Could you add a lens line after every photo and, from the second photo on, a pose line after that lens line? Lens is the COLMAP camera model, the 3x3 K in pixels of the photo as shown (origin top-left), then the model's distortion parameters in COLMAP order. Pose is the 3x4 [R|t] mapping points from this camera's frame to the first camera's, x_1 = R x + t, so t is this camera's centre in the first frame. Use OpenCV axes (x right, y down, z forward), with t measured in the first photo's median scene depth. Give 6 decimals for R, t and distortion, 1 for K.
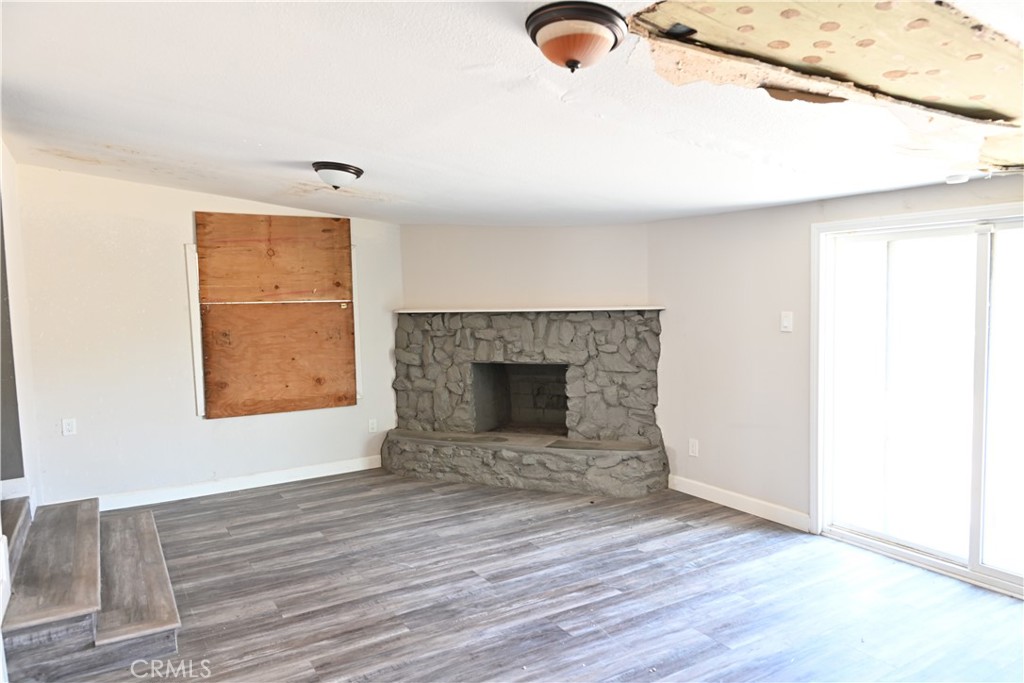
lens RADIAL K [[681.5, 0, 507.0], [0, 681.5, 339.6], [0, 0, 1]] dist [0.001352, -0.005211]
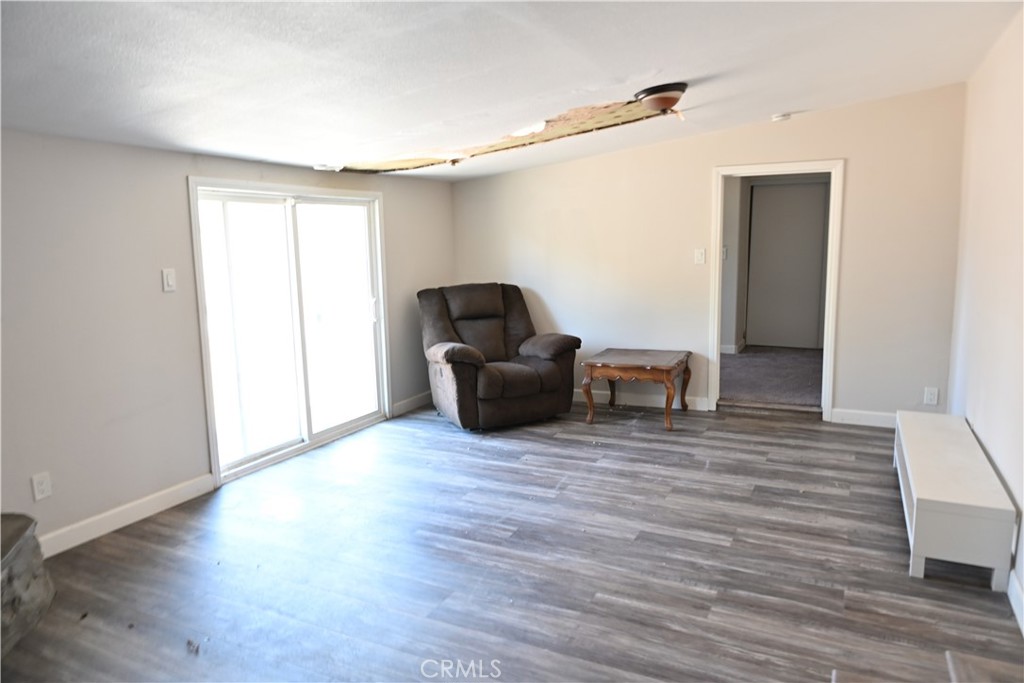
lens RADIAL K [[681.5, 0, 507.0], [0, 681.5, 339.6], [0, 0, 1]] dist [0.001352, -0.005211]
pose [[-0.534572, -0.085747, 0.840762, -0.833294], [0.092955, 0.982838, 0.159339, -0.071149], [-0.839996, 0.163331, -0.517427, 1.537738]]
